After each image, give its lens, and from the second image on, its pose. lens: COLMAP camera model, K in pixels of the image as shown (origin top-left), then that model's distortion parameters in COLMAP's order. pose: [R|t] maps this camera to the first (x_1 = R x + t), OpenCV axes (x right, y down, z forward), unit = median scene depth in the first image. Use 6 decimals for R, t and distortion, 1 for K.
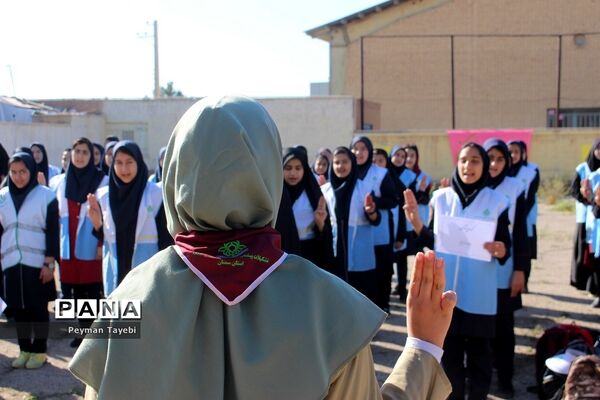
lens RADIAL K [[941.5, 0, 300.0], [0, 941.5, 200.0], [0, 0, 1]] dist [0.003599, 0.000199]
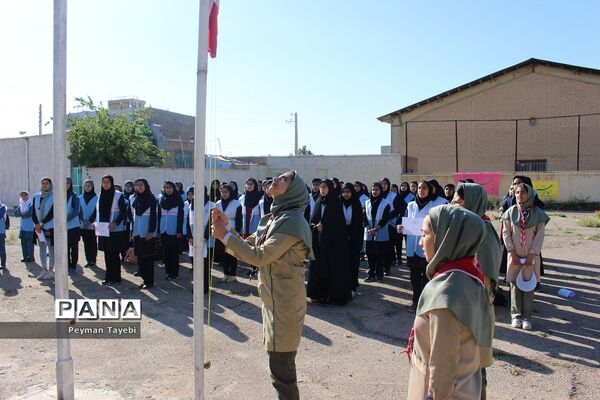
lens RADIAL K [[575.4, 0, 300.4], [0, 575.4, 186.1], [0, 0, 1]] dist [-0.048779, -0.003508]
pose [[0.988390, 0.000827, -0.151933, 0.031740], [-0.008193, 0.998820, -0.047864, 0.005804], [0.151714, 0.048553, 0.987231, -0.118569]]
